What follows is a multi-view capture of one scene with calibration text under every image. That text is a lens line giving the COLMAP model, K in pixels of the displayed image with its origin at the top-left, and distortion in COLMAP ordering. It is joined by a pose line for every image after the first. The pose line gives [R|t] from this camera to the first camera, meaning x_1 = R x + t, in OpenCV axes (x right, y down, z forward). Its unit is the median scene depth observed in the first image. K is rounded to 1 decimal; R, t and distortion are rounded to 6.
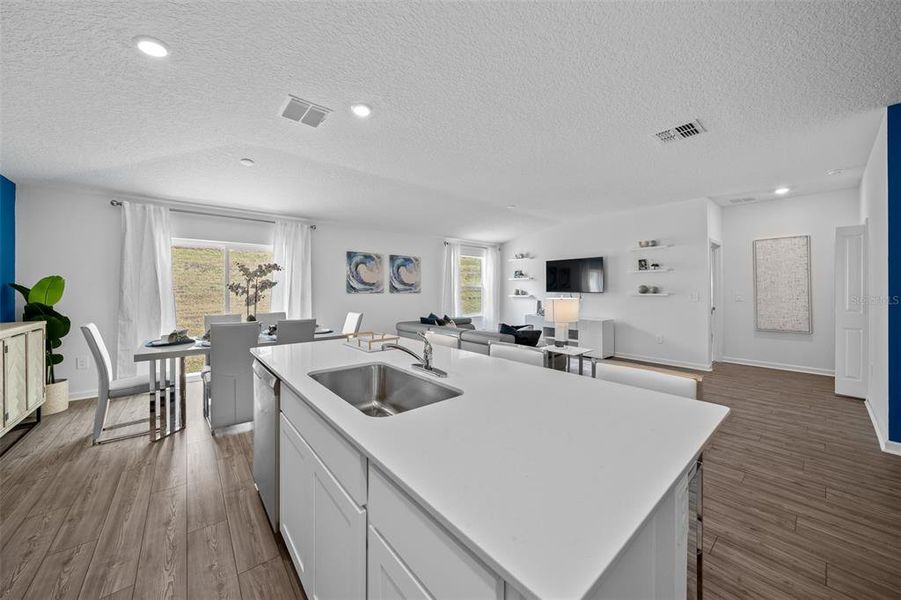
lens RADIAL K [[316.6, 0, 446.7], [0, 316.6, 288.1], [0, 0, 1]] dist [-0.010388, 0.000029]
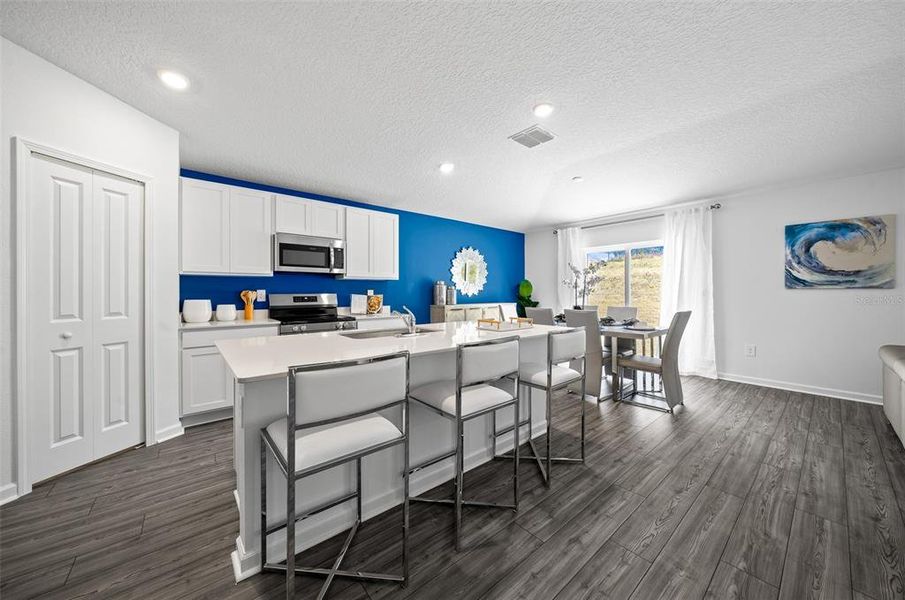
lens RADIAL K [[318.0, 0, 448.7], [0, 318.0, 288.1], [0, 0, 1]] dist [-0.010388, 0.000029]
pose [[-0.006738, -0.018449, -0.999807, 0.540846], [0.005610, 0.999813, -0.018487, 0.034392], [0.999962, -0.005733, -0.006633, 0.481973]]
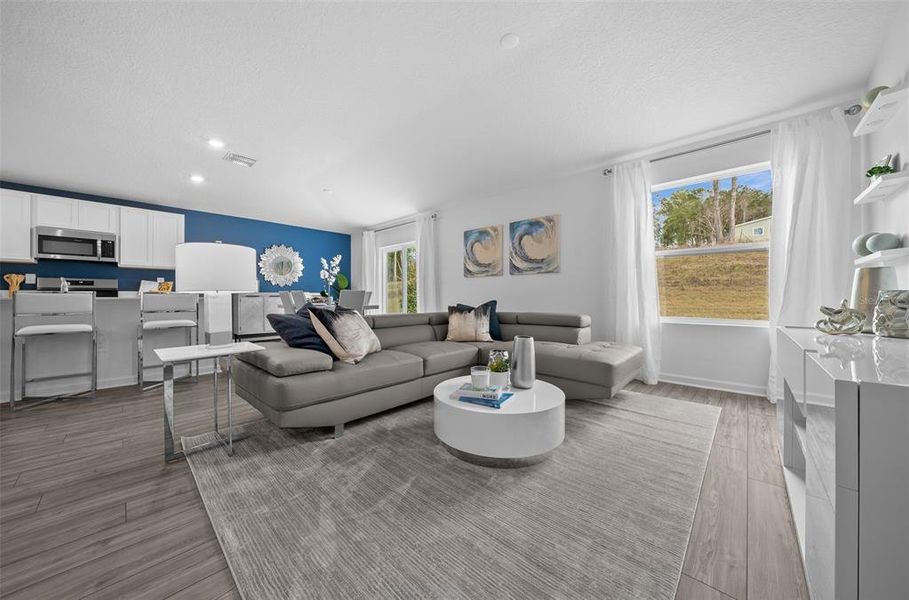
lens RADIAL K [[324.4, 0, 455.0], [0, 324.4, 290.7], [0, 0, 1]] dist [-0.005061, 0.000061]
pose [[0.104697, -0.024791, -0.994195, 0.900700], [0.003330, 0.999692, -0.024578, 0.113393], [0.994499, -0.000737, 0.104748, 1.313177]]
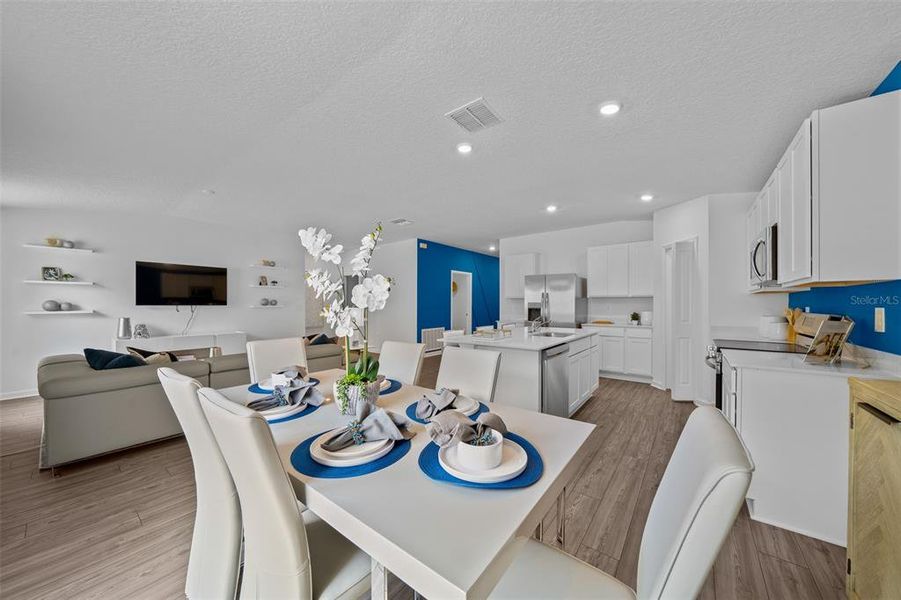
lens RADIAL K [[309.8, 0, 448.0], [0, 309.8, 302.6], [0, 0, 1]] dist [-0.001136, -0.000216]
pose [[-0.203669, 0.004375, 0.979030, -0.954645], [-0.003868, 0.999979, -0.005273, 0.014800], [-0.979032, -0.004861, -0.203648, 0.881407]]
